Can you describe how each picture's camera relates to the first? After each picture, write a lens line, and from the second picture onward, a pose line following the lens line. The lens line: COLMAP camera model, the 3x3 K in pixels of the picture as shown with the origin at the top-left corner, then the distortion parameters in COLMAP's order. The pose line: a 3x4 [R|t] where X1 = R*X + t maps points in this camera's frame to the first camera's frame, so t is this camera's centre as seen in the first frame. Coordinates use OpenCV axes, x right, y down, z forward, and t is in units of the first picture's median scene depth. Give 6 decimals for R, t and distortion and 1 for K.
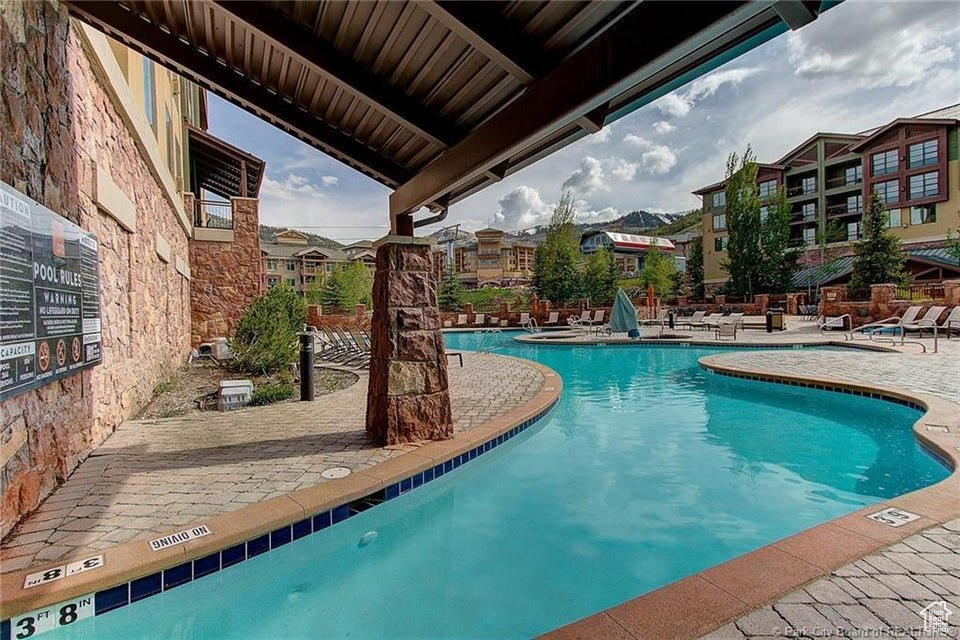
lens RADIAL K [[484.7, 0, 480.0], [0, 484.7, 320.0], [0, 0, 1]] dist [-0.002209, 0.000544]
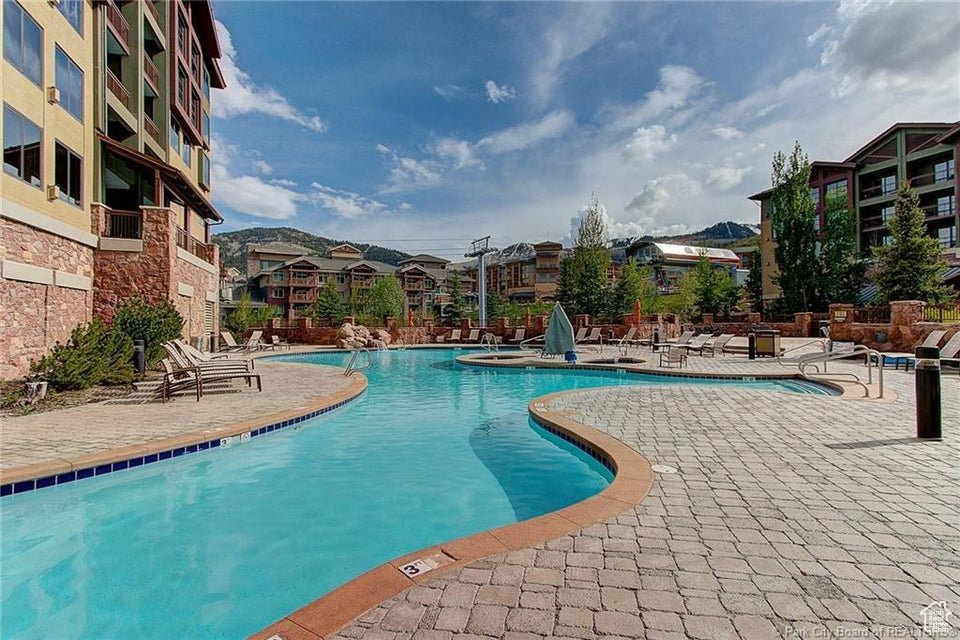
lens RADIAL K [[484.7, 0, 480.0], [0, 484.7, 320.0], [0, 0, 1]] dist [0.002795, -0.000136]
pose [[0.986576, 0.015554, -0.162560, 0.122048], [-0.020286, 0.999416, -0.027491, -0.003591], [0.162037, 0.030419, 0.986316, 0.053060]]
